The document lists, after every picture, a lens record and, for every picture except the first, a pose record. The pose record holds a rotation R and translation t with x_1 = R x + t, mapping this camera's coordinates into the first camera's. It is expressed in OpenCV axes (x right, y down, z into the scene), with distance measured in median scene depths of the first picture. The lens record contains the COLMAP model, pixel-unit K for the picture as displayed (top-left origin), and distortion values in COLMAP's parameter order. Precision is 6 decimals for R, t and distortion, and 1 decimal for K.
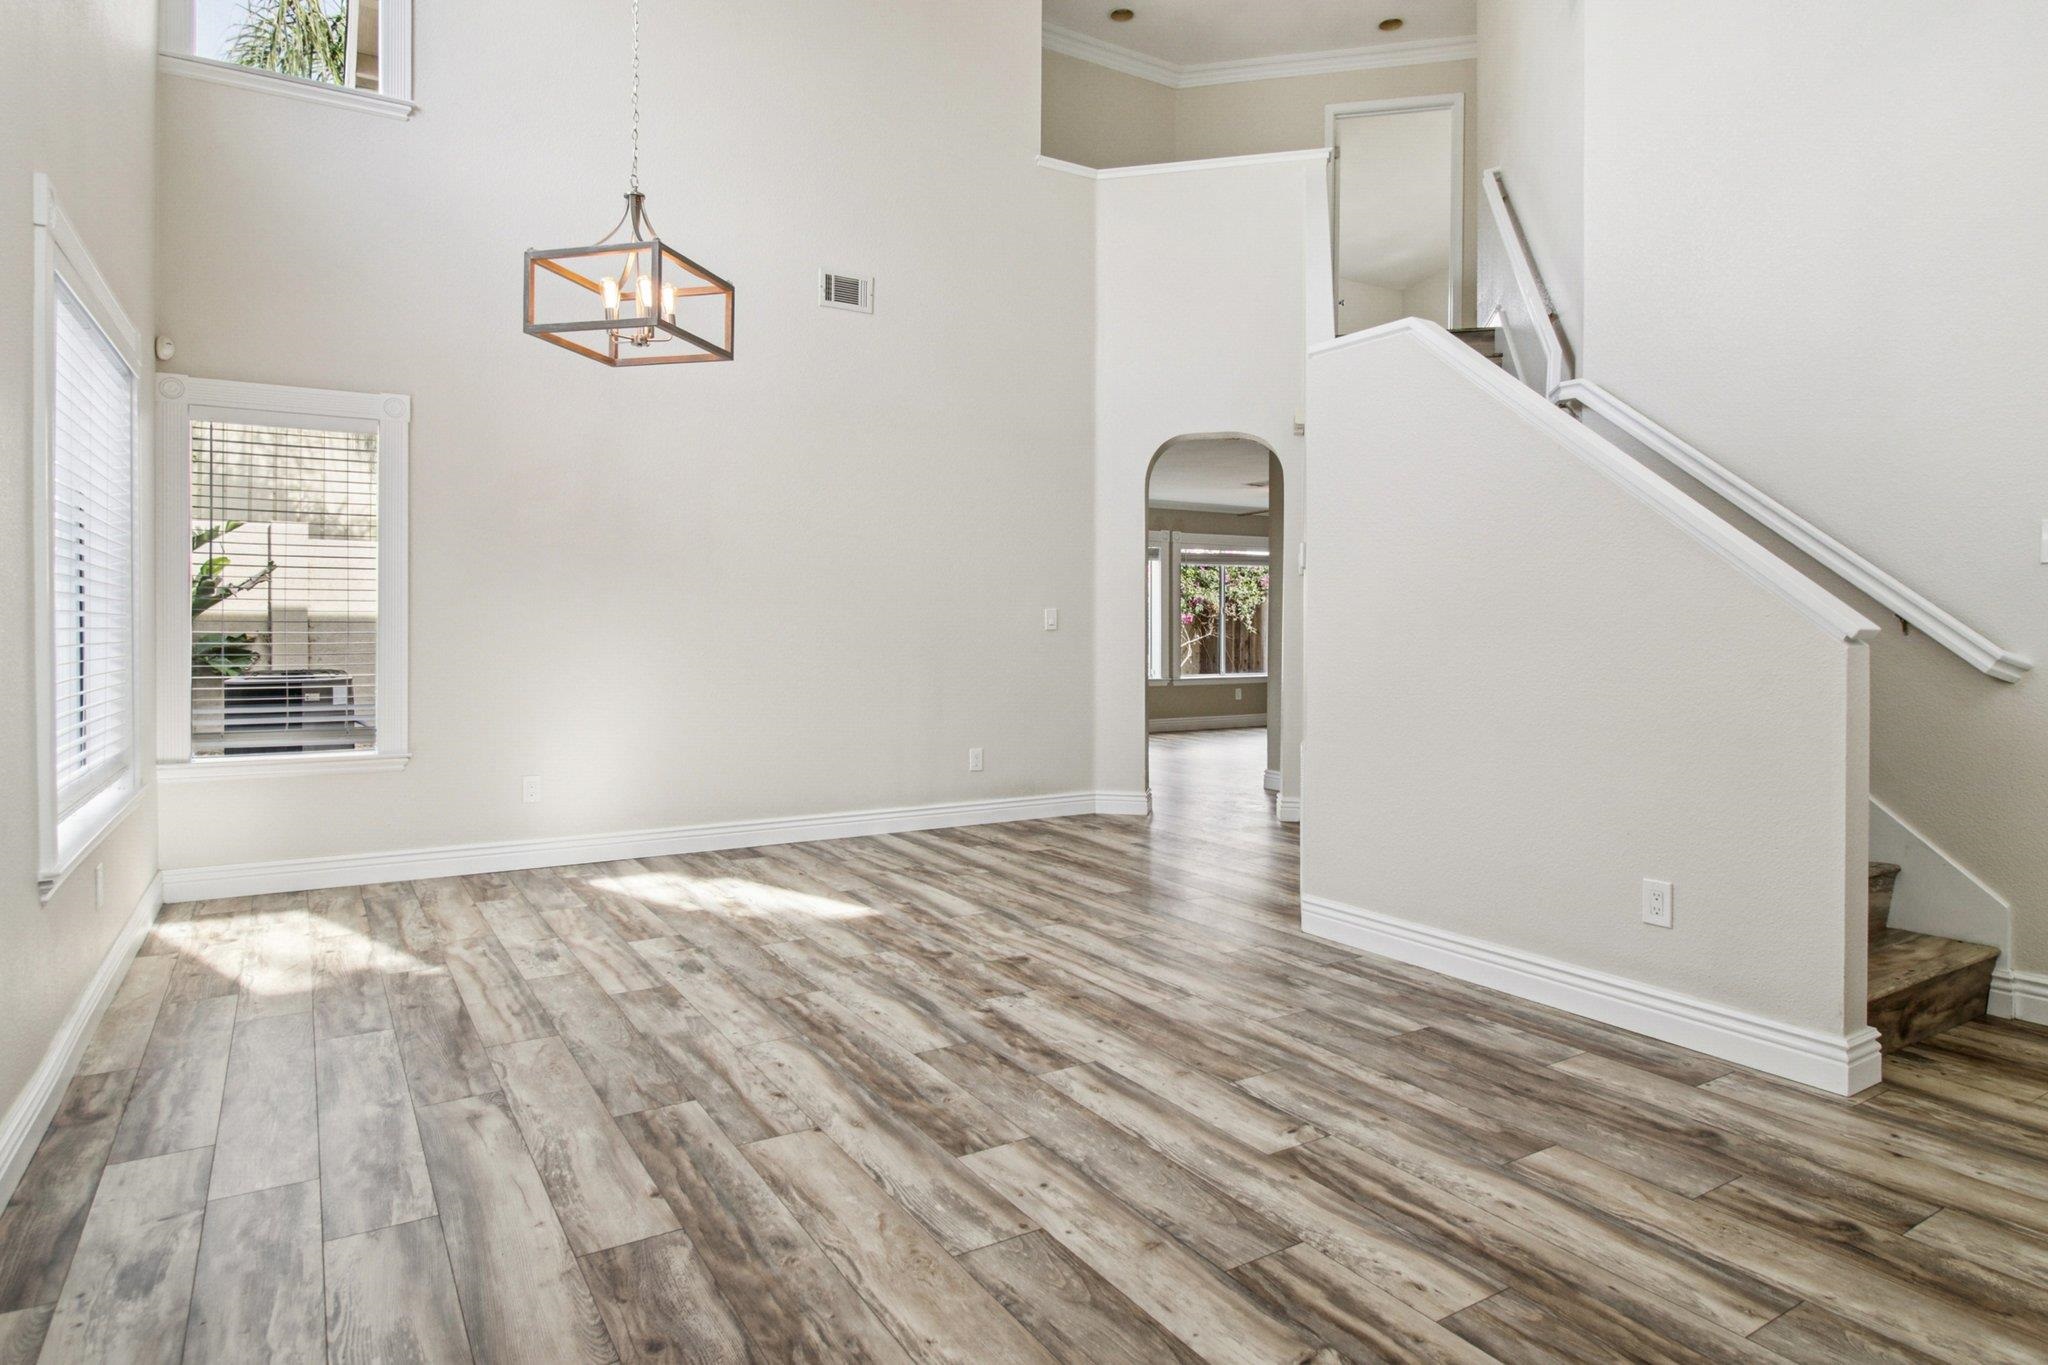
lens RADIAL K [[1137.5, 0, 1089.1], [0, 1137.5, 641.0], [0, 0, 1]] dist [0.000599, -0.004118]
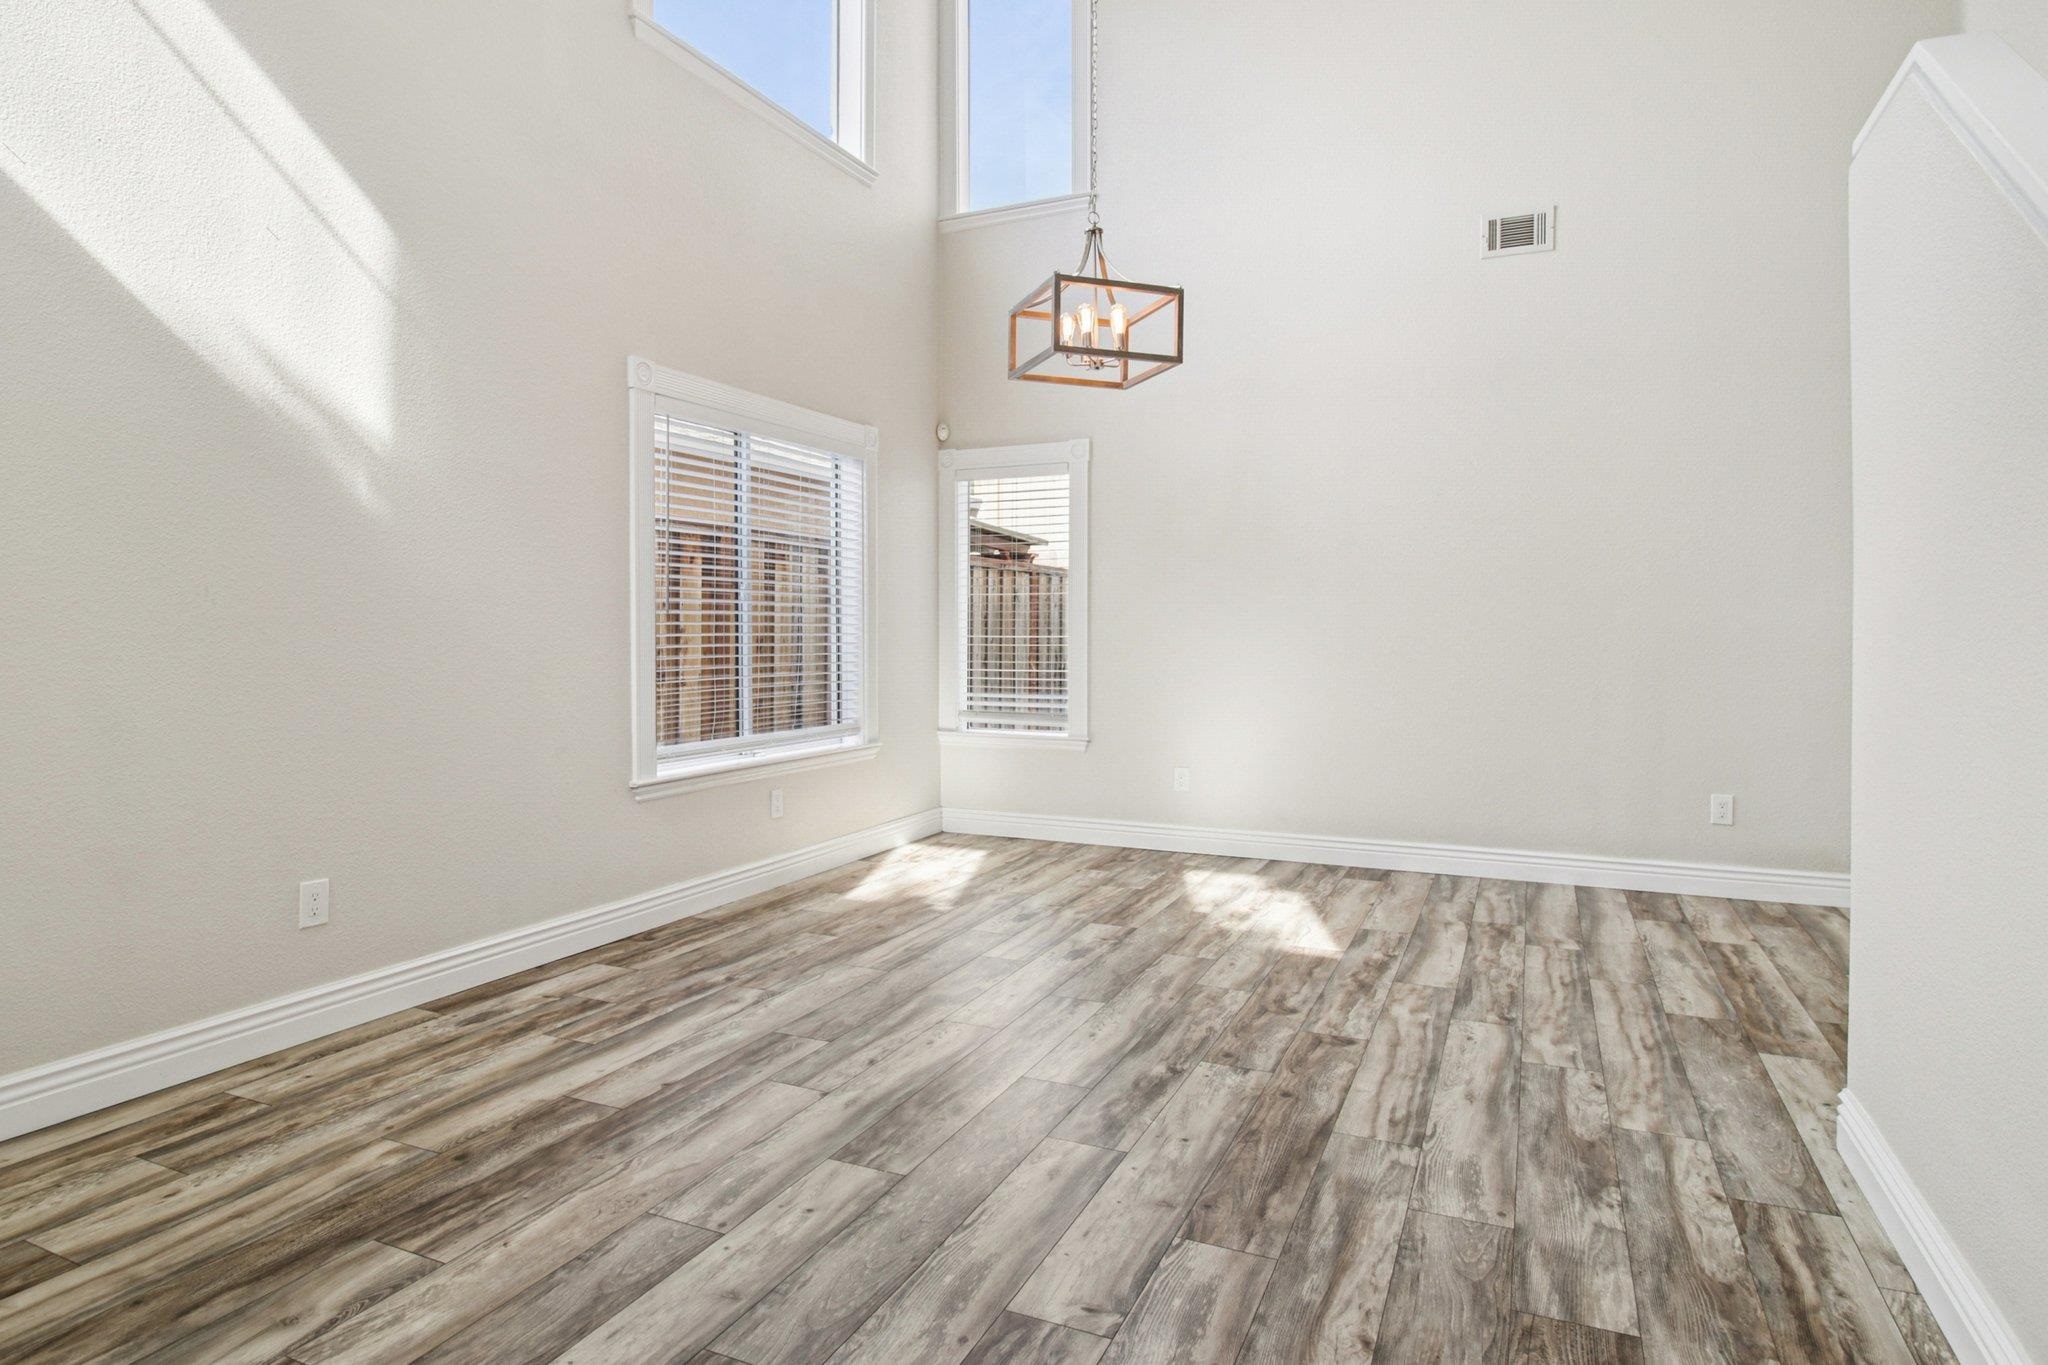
lens RADIAL K [[1178.1, 0, 1033.0], [0, 1178.1, 642.3], [0, 0, 1]] dist [0.002791, -0.007961]
pose [[0.537573, 0.004357, -0.843206, 0.738157], [-0.007606, 0.999971, 0.000317, -0.002543], [0.843183, 0.006243, 0.537590, 0.510159]]
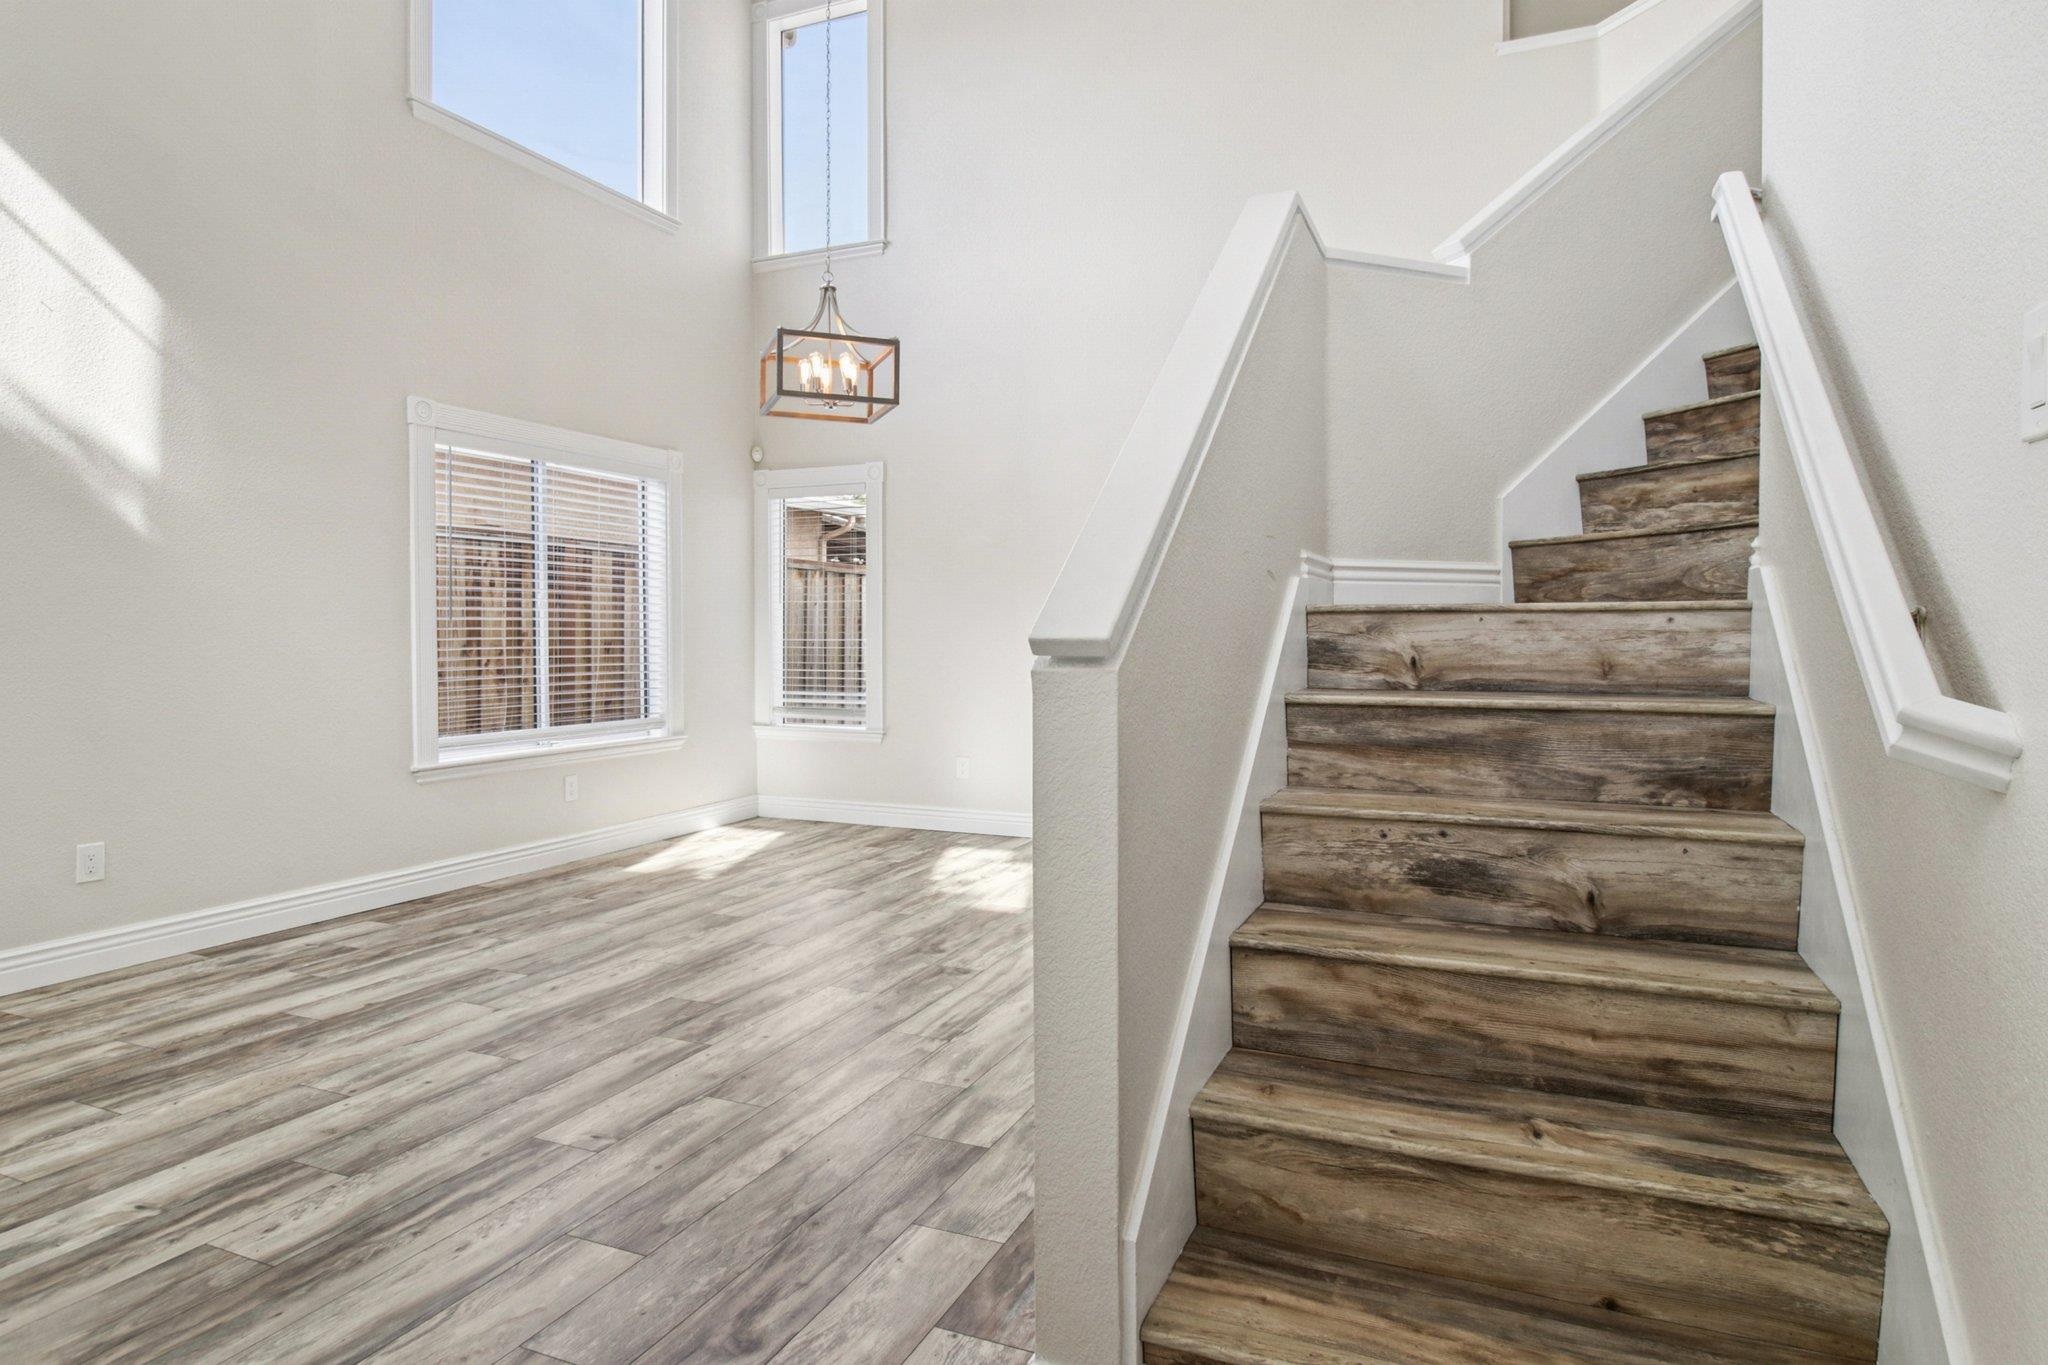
lens RADIAL K [[1181.0, 0, 1054.5], [0, 1181.0, 653.7], [0, 0, 1]] dist [0.004434, -0.010445]
pose [[0.567446, 0.010814, -0.823340, 1.161994], [-0.007877, 0.999939, 0.007704, -0.006496], [0.823373, 0.002114, 0.567497, 0.681096]]
